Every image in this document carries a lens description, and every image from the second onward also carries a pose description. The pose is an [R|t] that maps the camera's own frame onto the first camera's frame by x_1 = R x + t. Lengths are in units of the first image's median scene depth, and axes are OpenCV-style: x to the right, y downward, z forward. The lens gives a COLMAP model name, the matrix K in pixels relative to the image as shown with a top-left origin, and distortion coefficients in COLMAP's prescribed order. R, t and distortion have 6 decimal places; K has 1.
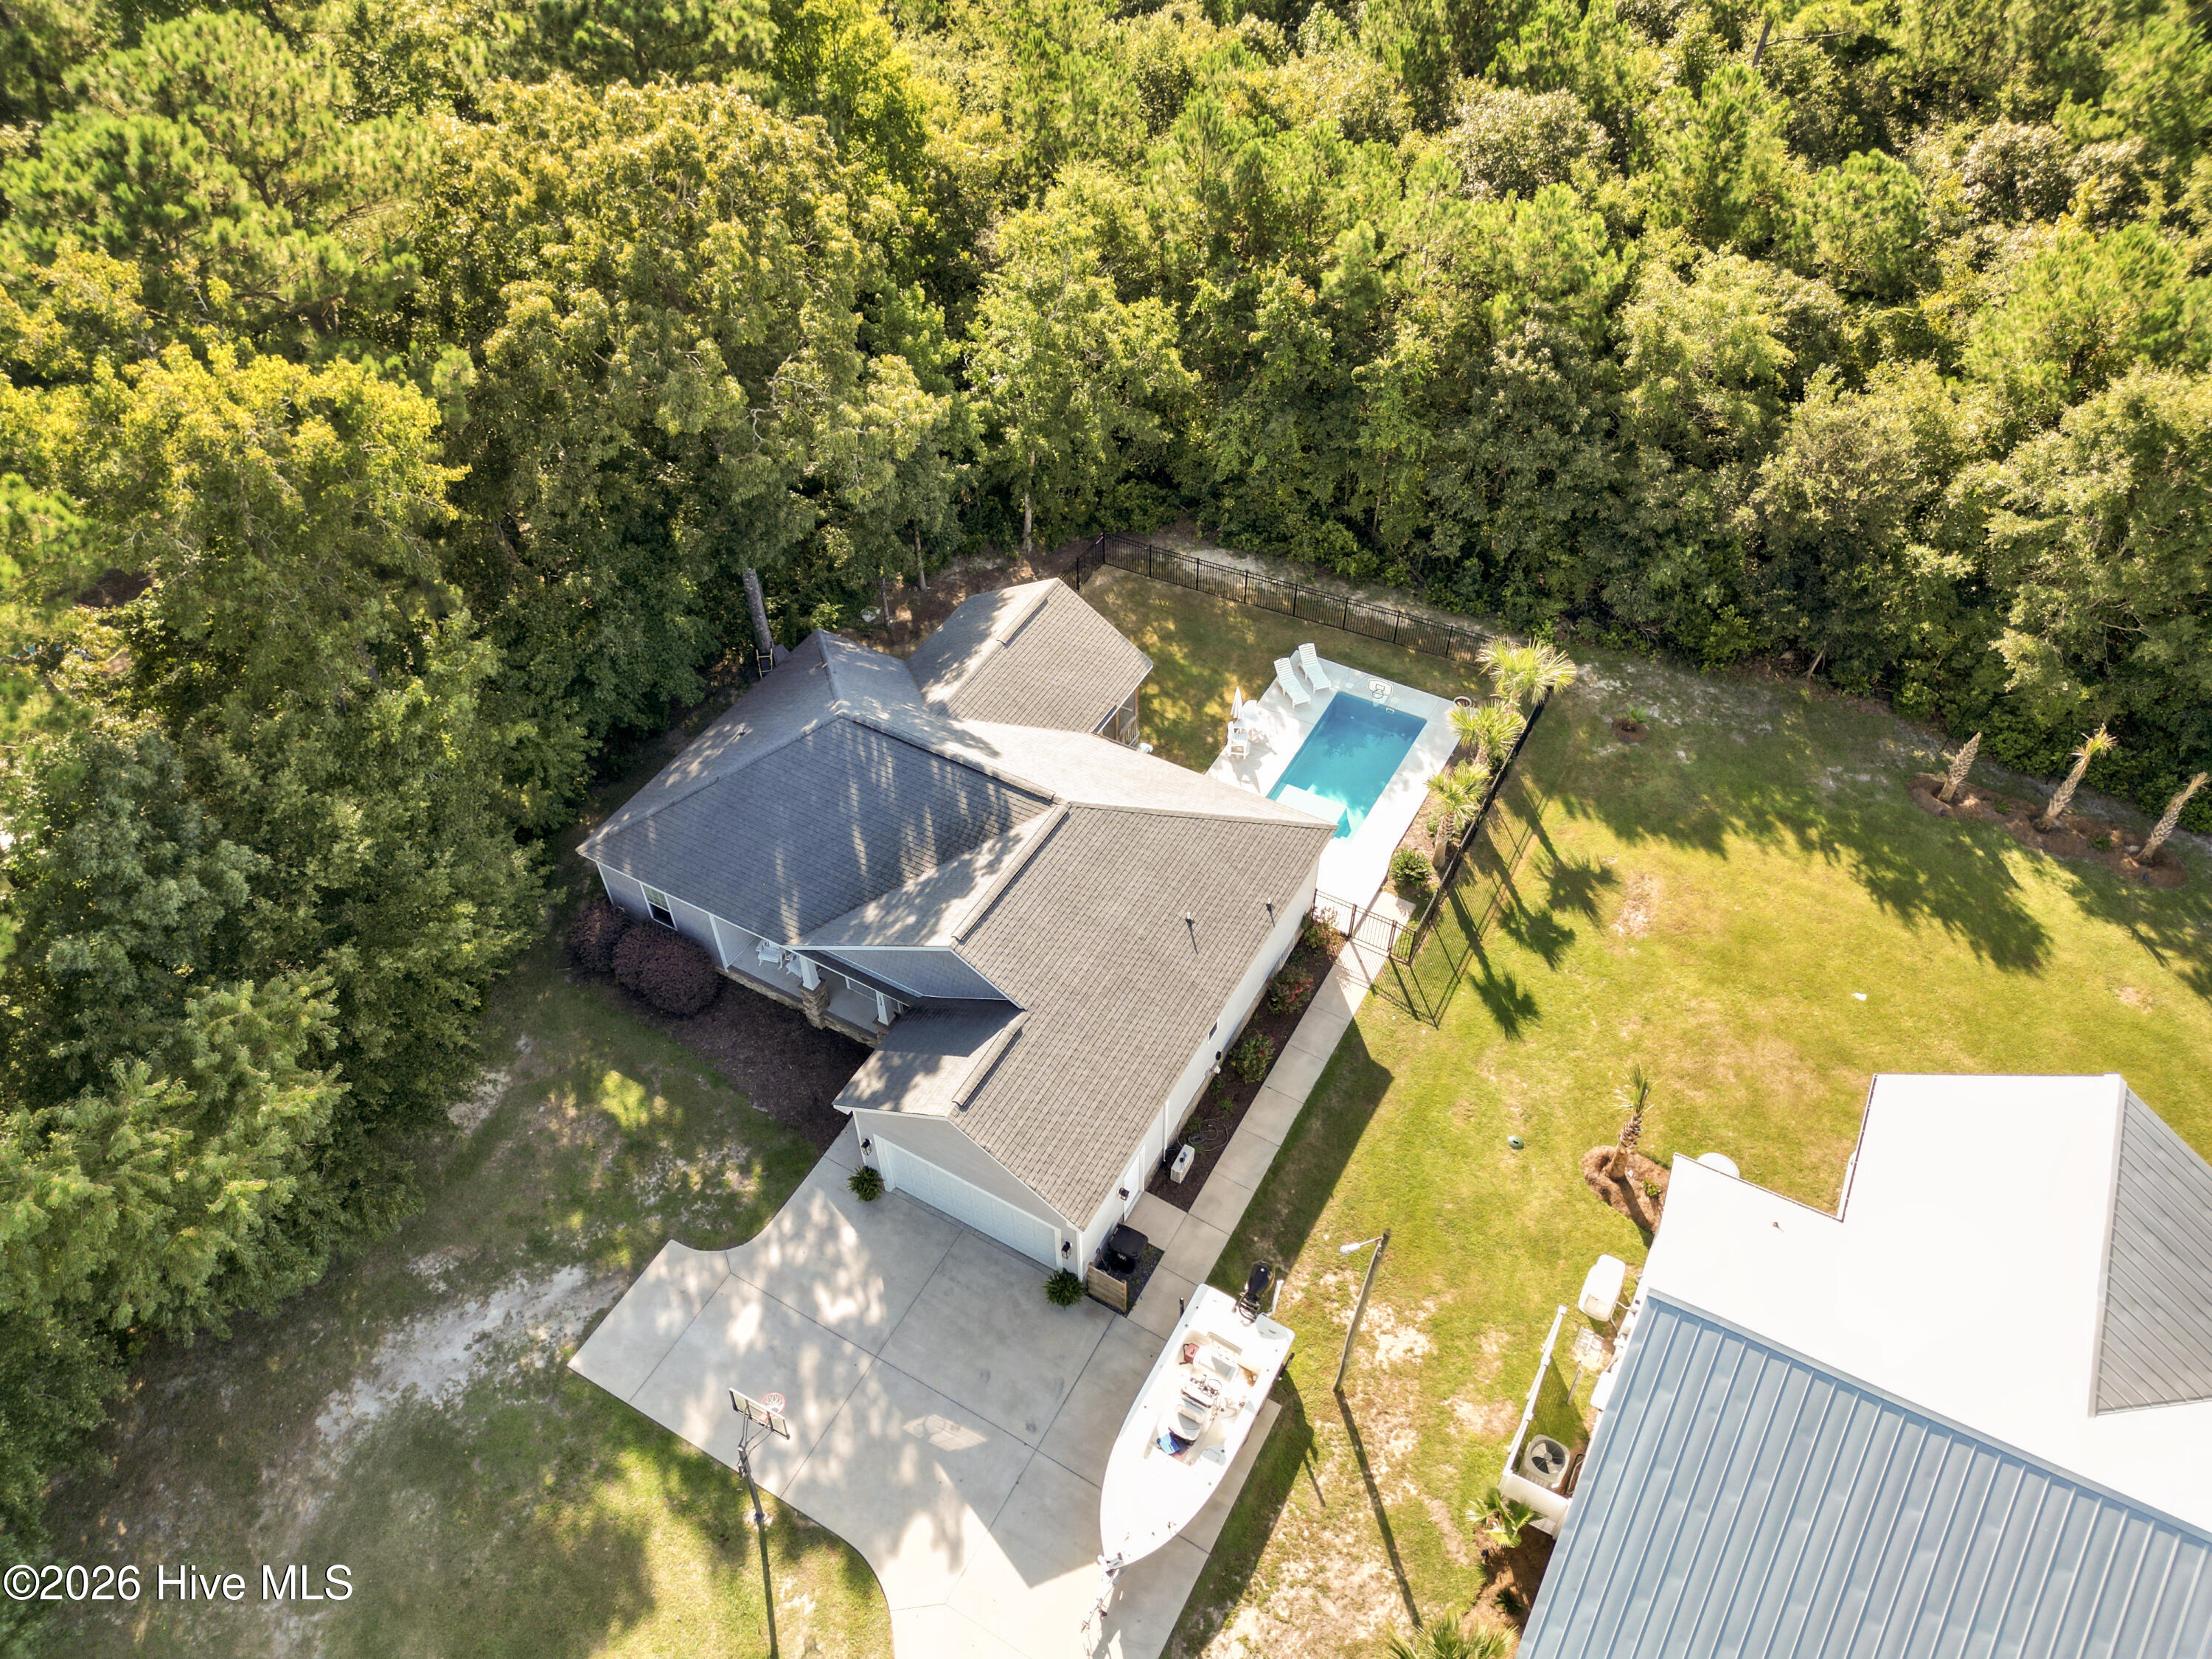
lens RADIAL K [[1560.3, 0, 1102.2], [0, 1560.3, 832.3], [0, 0, 1]] dist [0.051585, -0.043464]
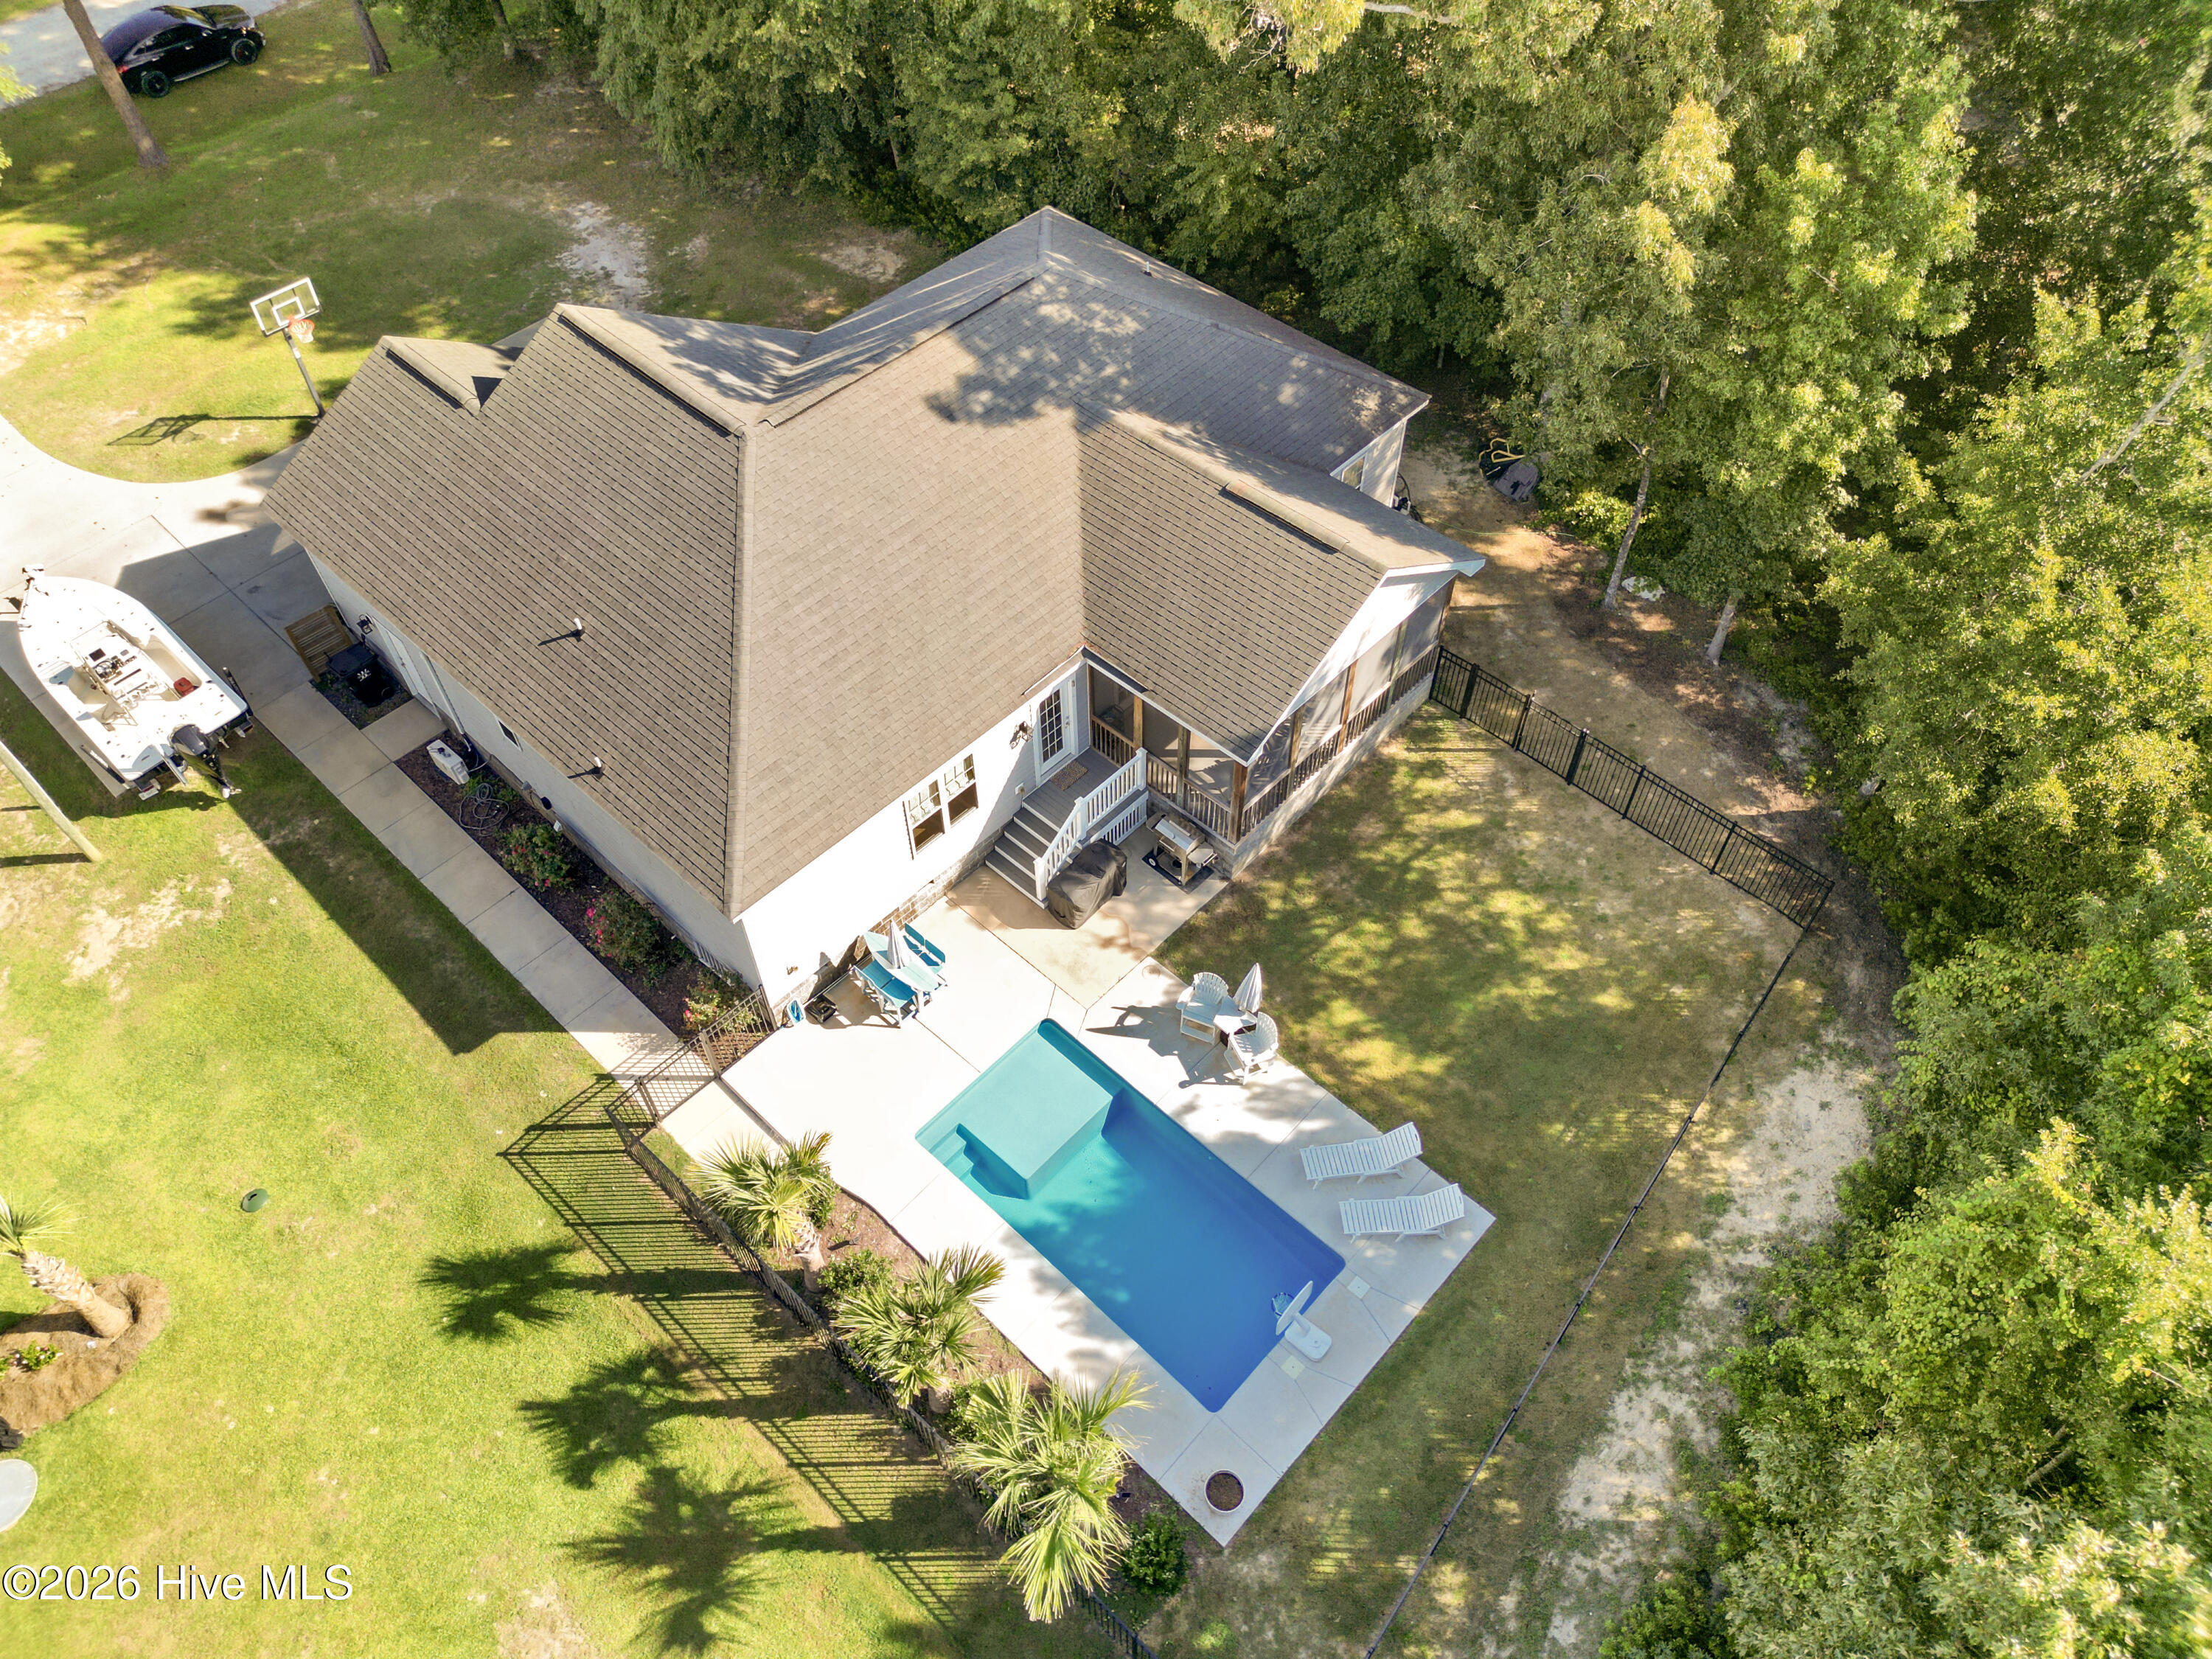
lens RADIAL K [[1560.3, 0, 1087.5], [0, 1560.3, 823.5], [0, 0, 1]] dist [0.051585, -0.043464]
pose [[-0.240110, 0.760207, -0.603682, 0.386952], [-0.692661, 0.301528, 0.655211, -0.415923], [0.680123, 0.575470, 0.454166, 0.736807]]
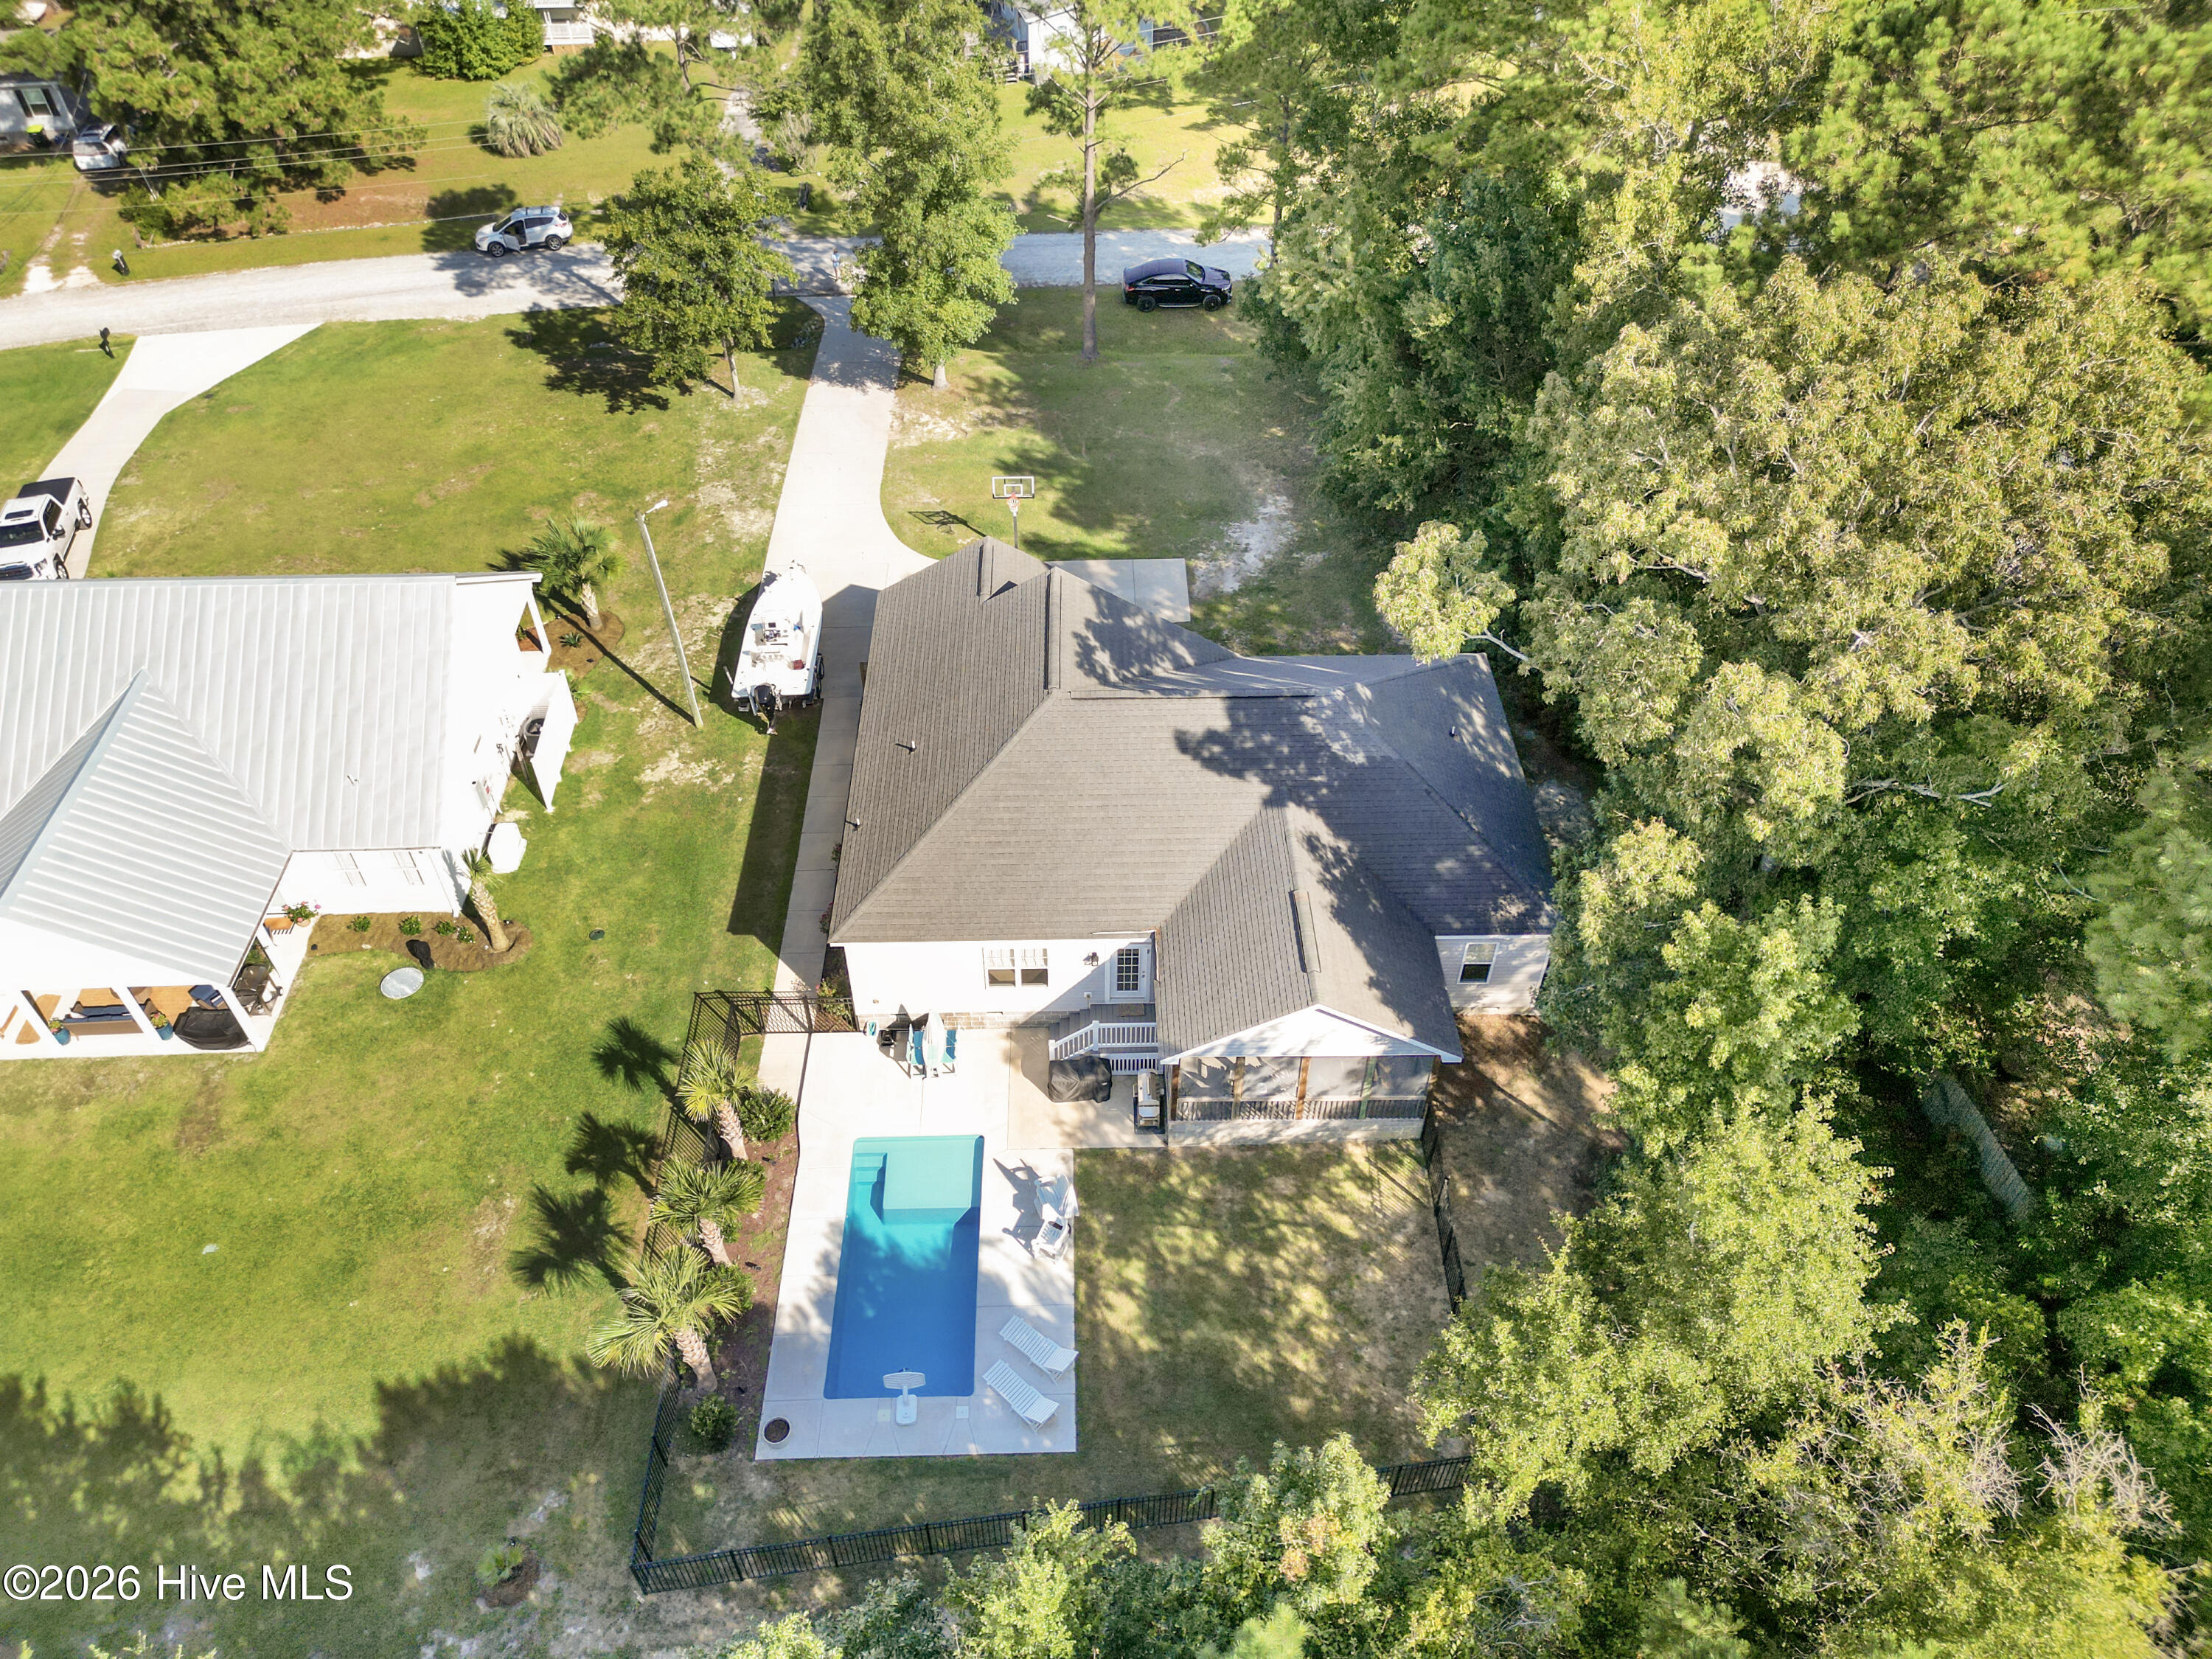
lens RADIAL K [[1560.3, 0, 1106.4], [0, 1560.3, 790.9], [0, 0, 1]] dist [0.051585, -0.043464]
pose [[-0.859088, 0.359191, -0.364624, 0.276470], [-0.363590, 0.073122, 0.928685, -0.789526], [0.360237, 0.930395, 0.067780, 0.828945]]
